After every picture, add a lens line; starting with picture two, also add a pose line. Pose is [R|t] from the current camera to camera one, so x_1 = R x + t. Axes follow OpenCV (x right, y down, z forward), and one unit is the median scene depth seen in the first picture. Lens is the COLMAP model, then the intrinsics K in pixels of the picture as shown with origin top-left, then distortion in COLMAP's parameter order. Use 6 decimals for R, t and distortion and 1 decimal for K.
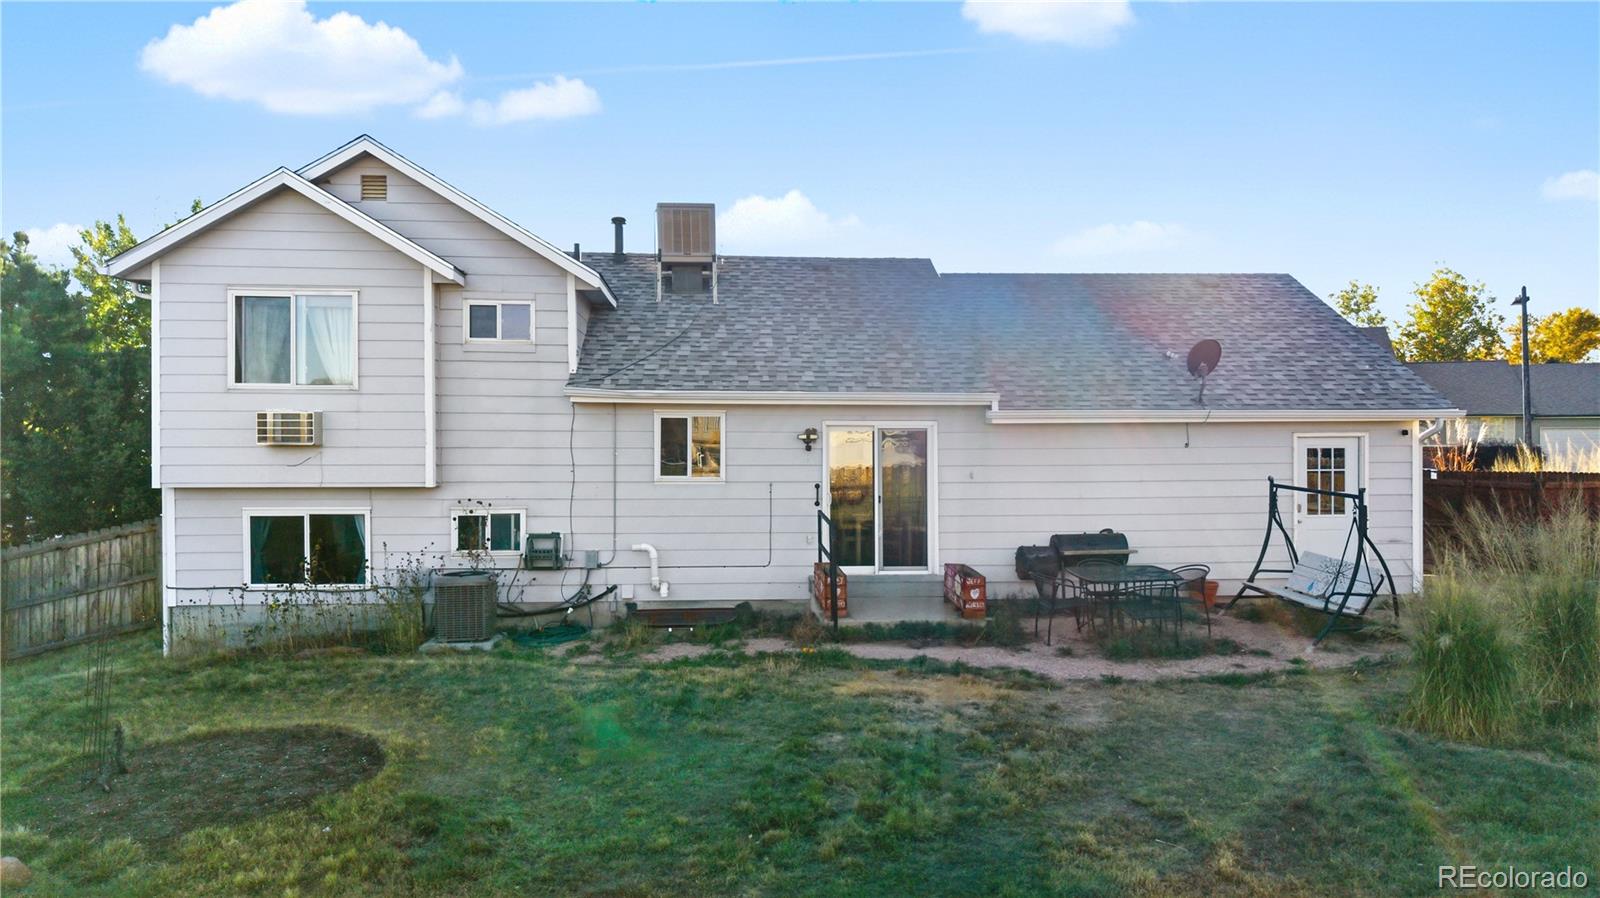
lens RADIAL K [[1095.1, 0, 800.0], [0, 1095.1, 449.0], [0, 0, 1]] dist [-0.001935, -0.000788]
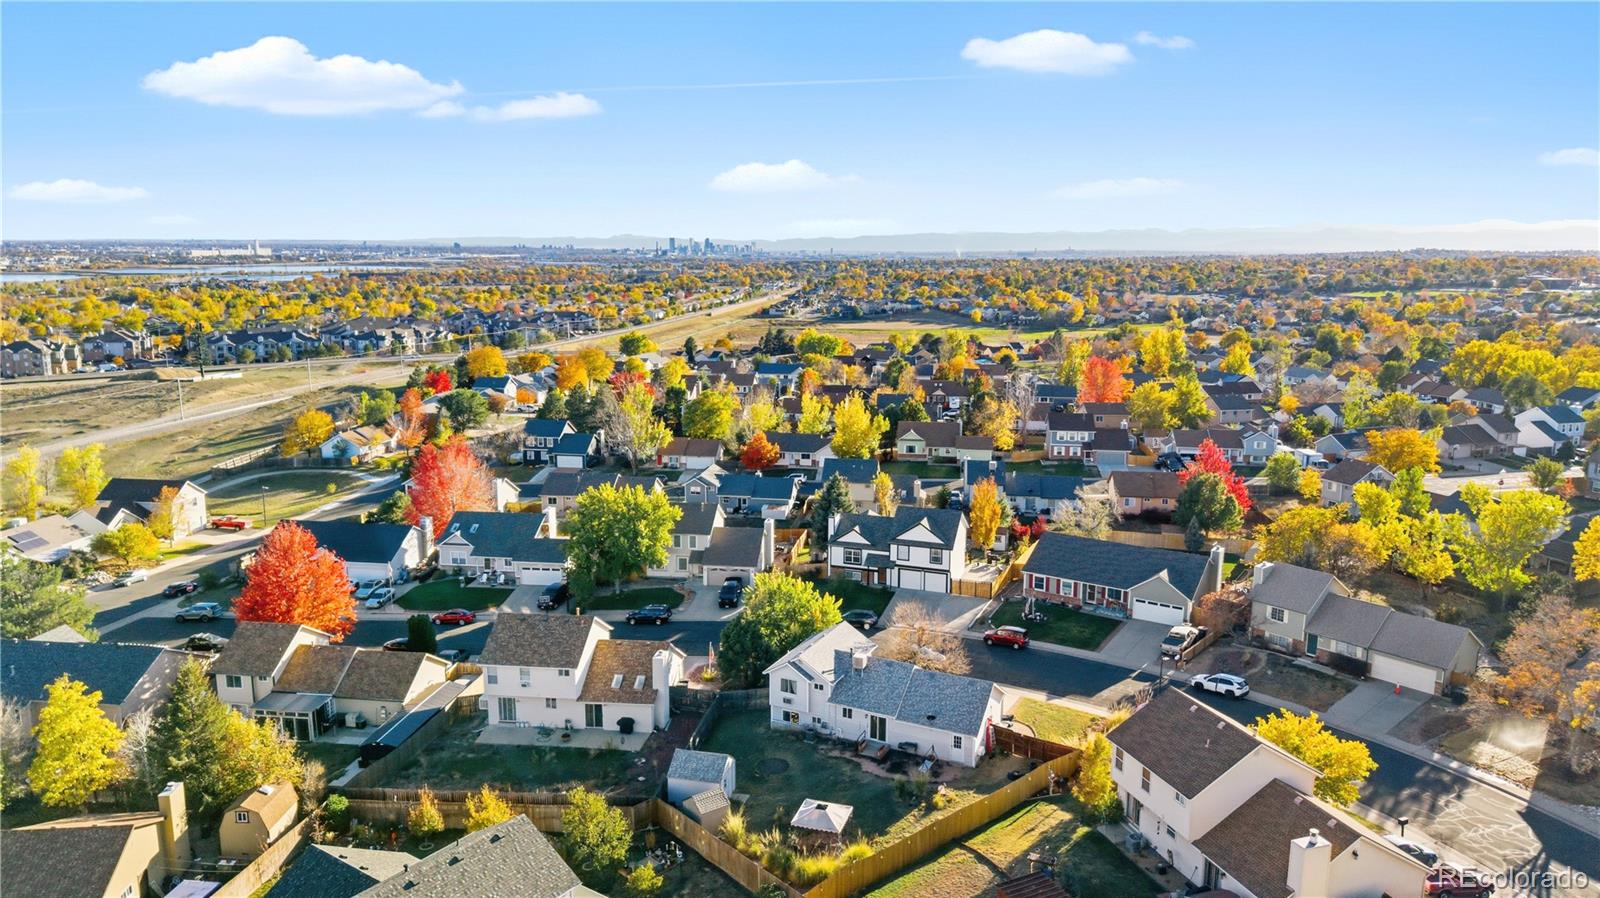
lens RADIAL K [[1035.0, 0, 802.1], [0, 1035.0, 410.6], [0, 0, 1]] dist [0.132606, -0.328332]
pose [[0.866810, 0.071747, -0.493451, 2.379134], [0.001466, 0.989223, 0.146406, -2.469879], [0.498637, -0.127630, 0.857363, -3.786916]]
